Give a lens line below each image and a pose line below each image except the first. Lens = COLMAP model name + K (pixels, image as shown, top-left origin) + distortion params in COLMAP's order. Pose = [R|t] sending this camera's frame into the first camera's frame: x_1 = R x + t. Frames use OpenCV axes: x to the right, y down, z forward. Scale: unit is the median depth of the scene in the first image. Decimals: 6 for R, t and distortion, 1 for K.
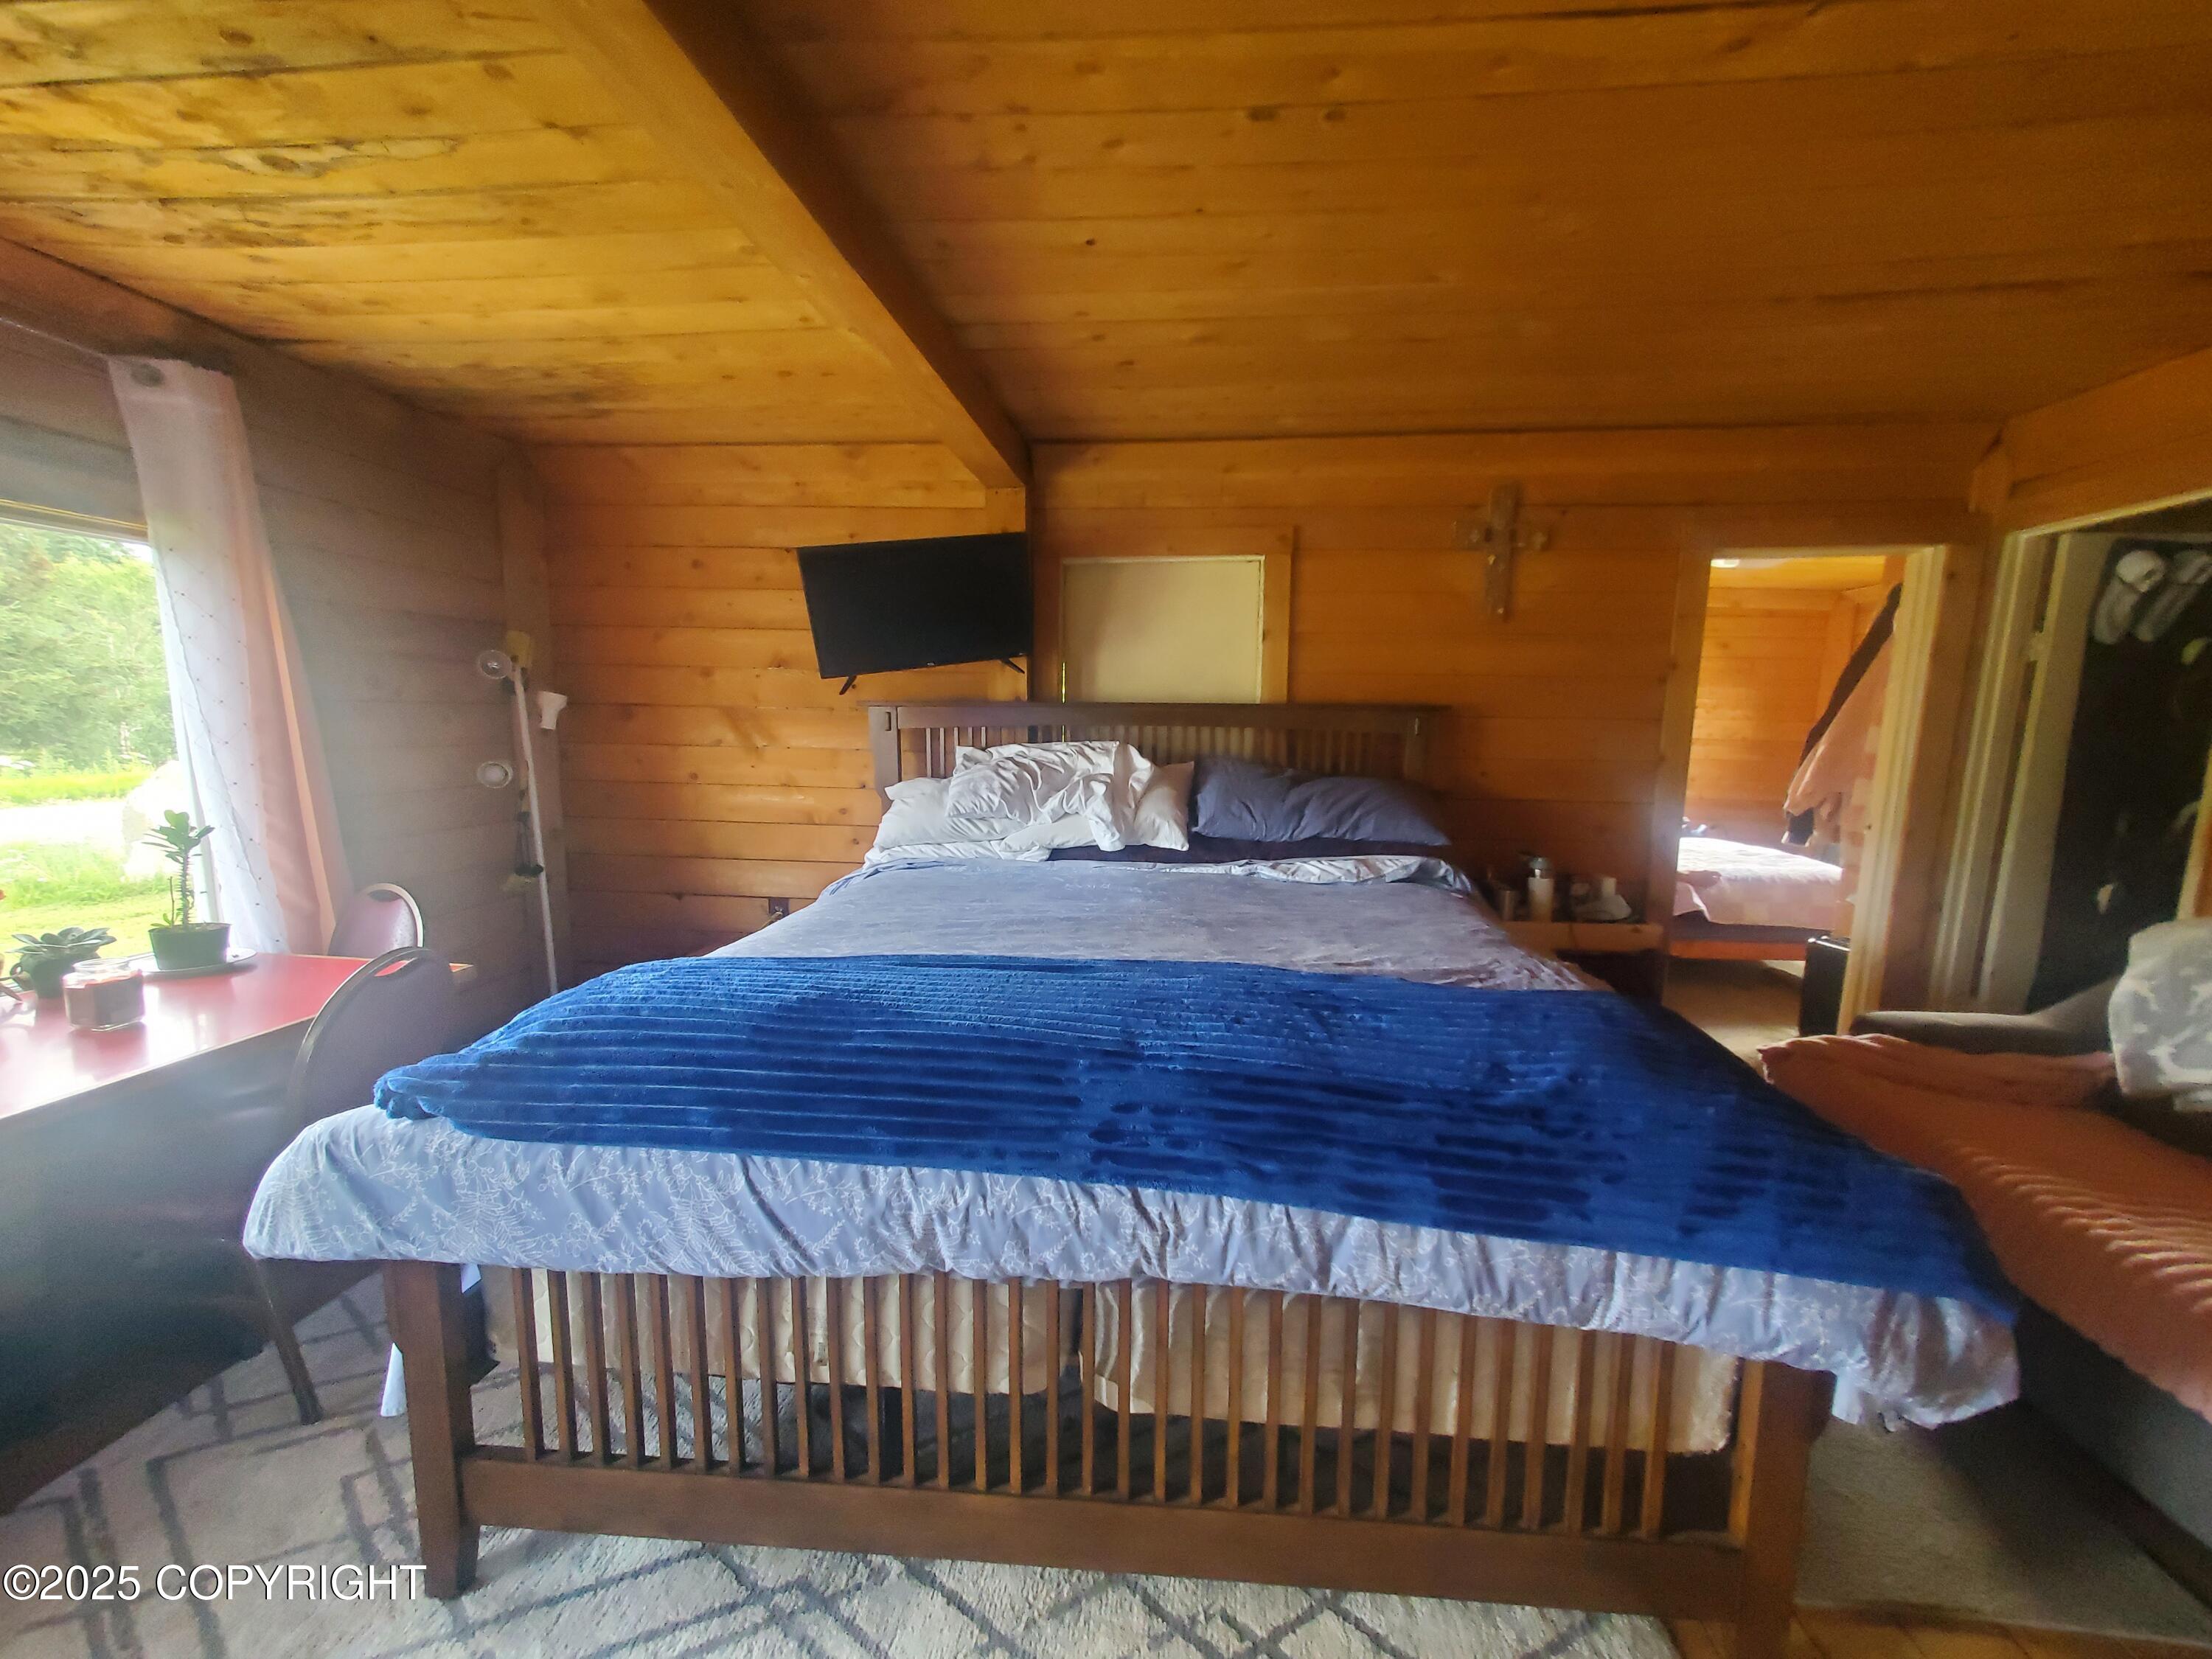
lens RADIAL K [[853.1, 0, 1124.1], [0, 853.1, 824.3], [0, 0, 1]] dist [0.006535, -0.000084]
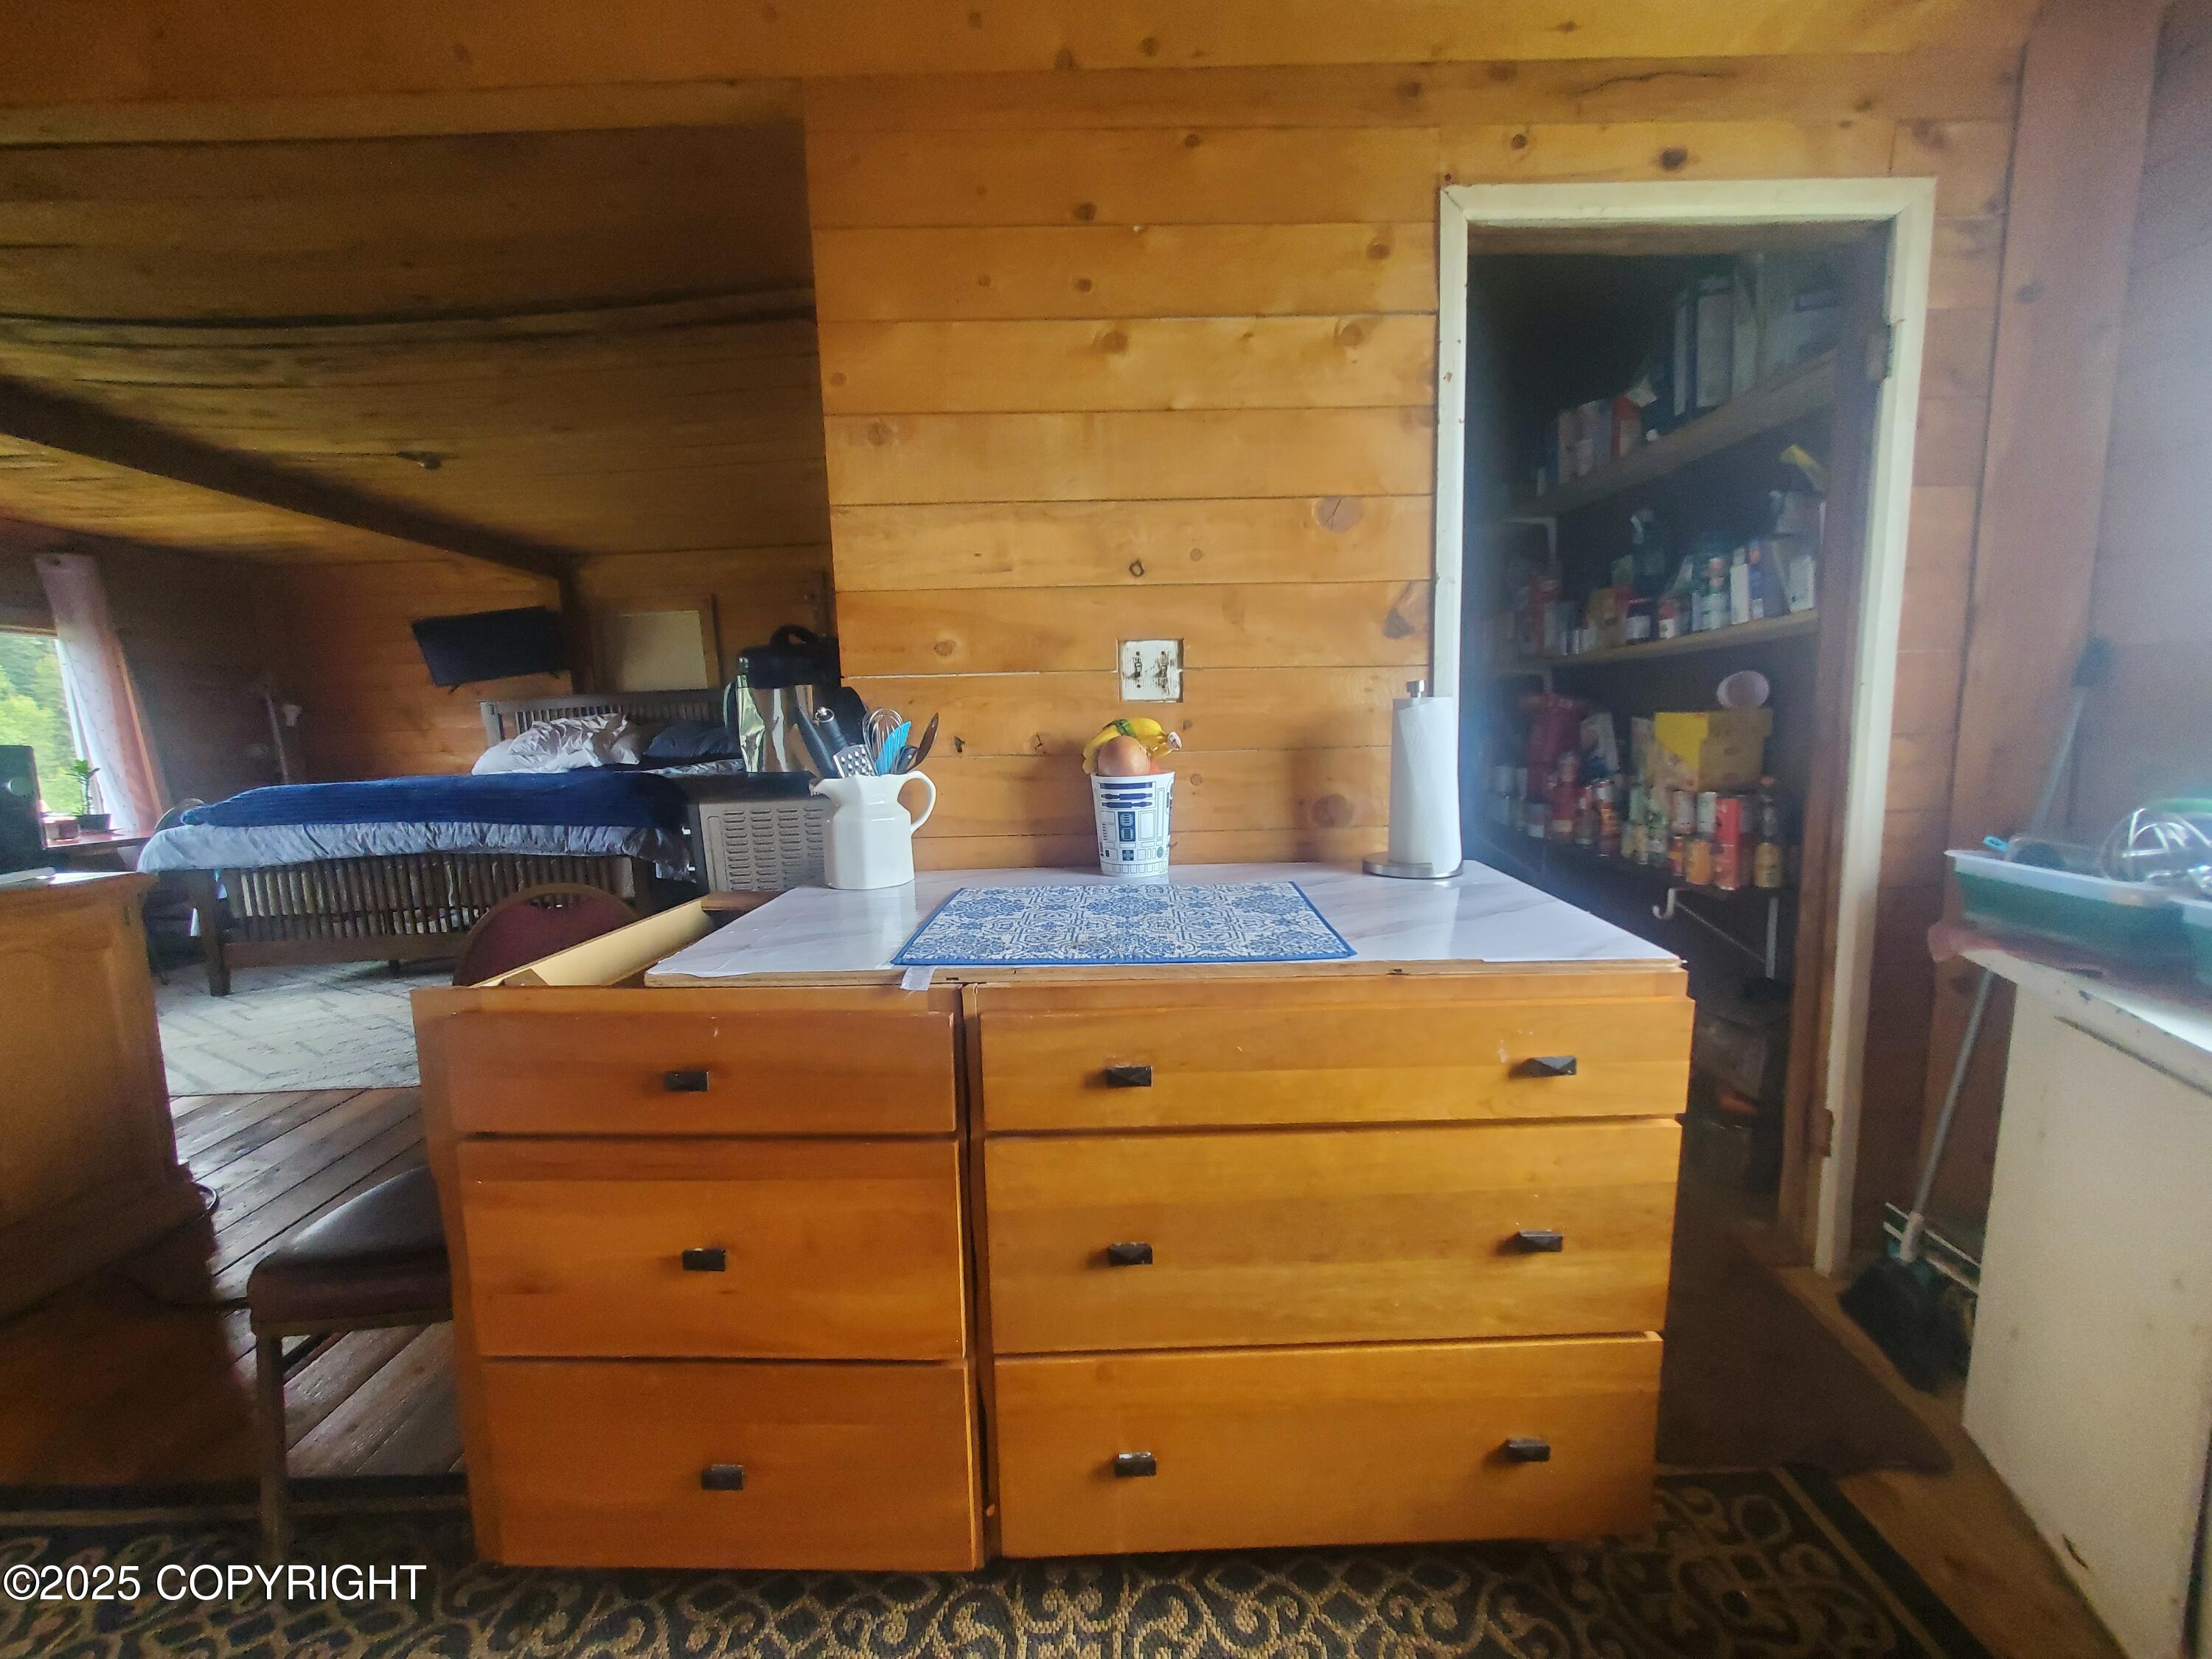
lens RADIAL K [[872.7, 0, 1125.7], [0, 872.7, 832.7], [0, 0, 1]] dist [0.004518, -0.000223]
pose [[0.993653, -0.069909, 0.088125, 1.301819], [0.070604, 0.997493, -0.004799, 0.360333], [-0.087569, 0.010991, 0.996098, -1.428809]]
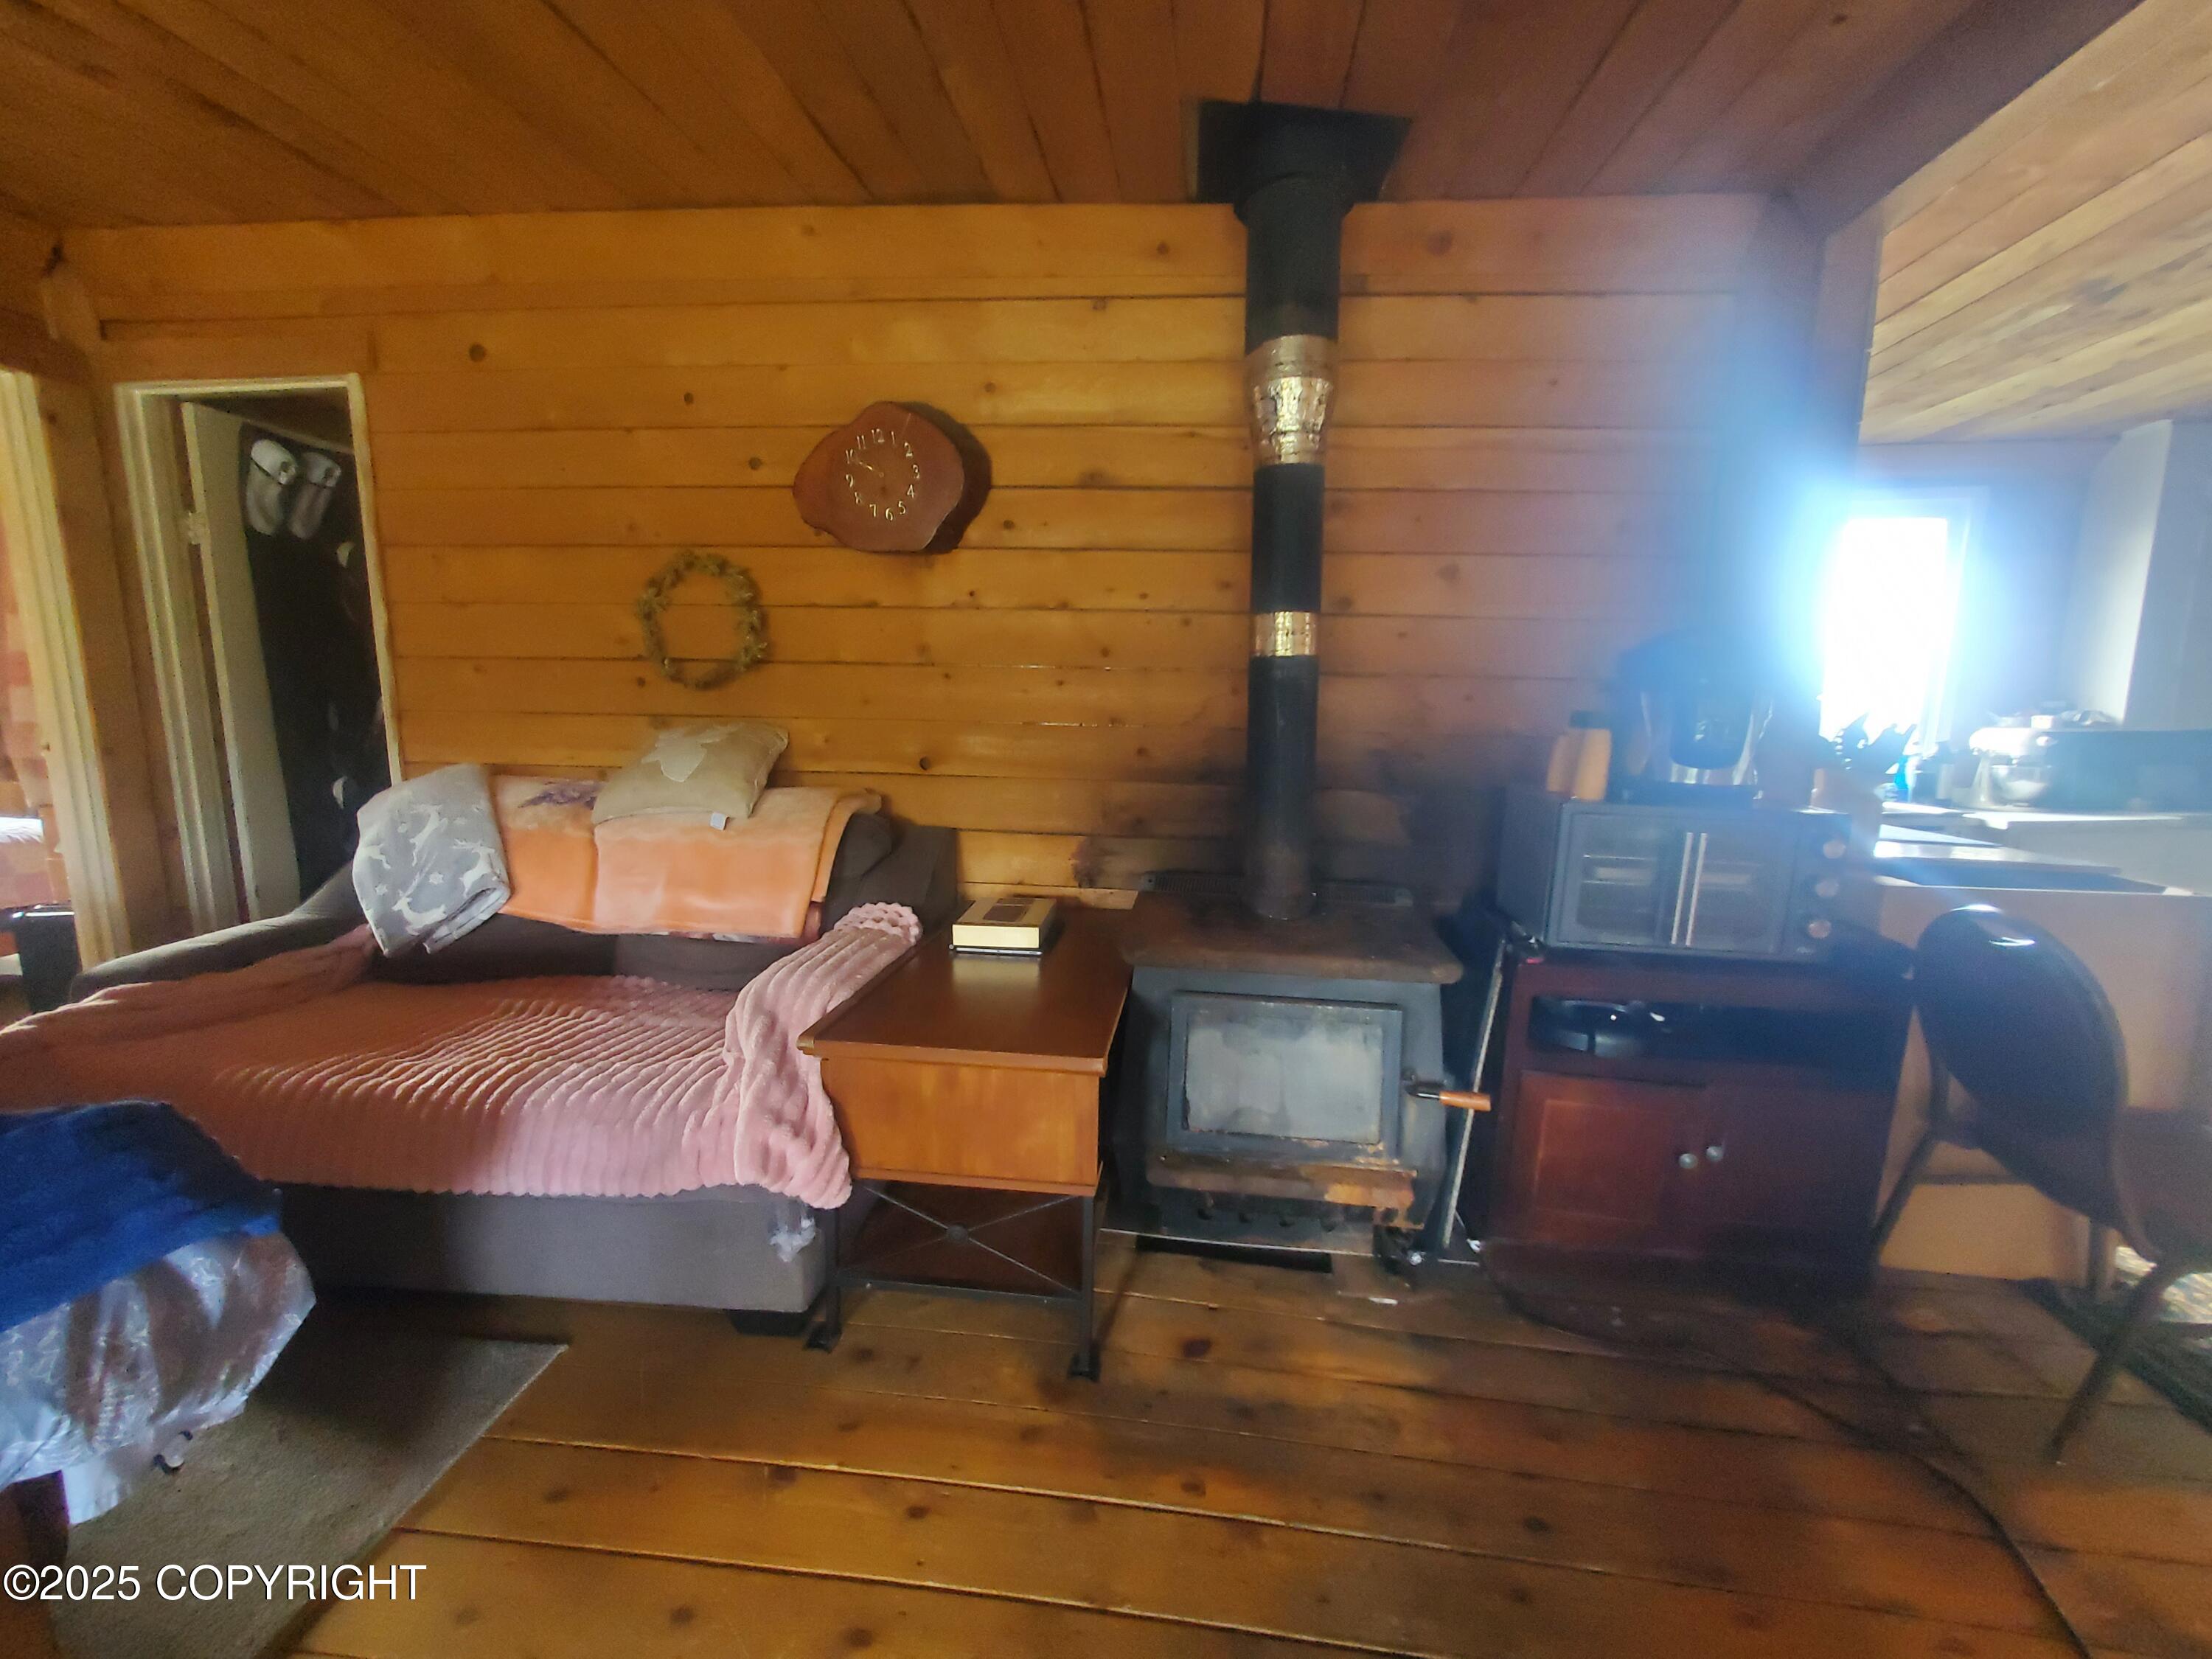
lens RADIAL K [[872.7, 0, 1125.7], [0, 872.7, 832.7], [0, 0, 1]] dist [0.004518, -0.000223]
pose [[0.001485, -0.177749, 0.984075, 0.145561], [0.125957, 0.976272, 0.176149, 0.088047], [-0.992035, 0.123690, 0.023838, 0.073450]]
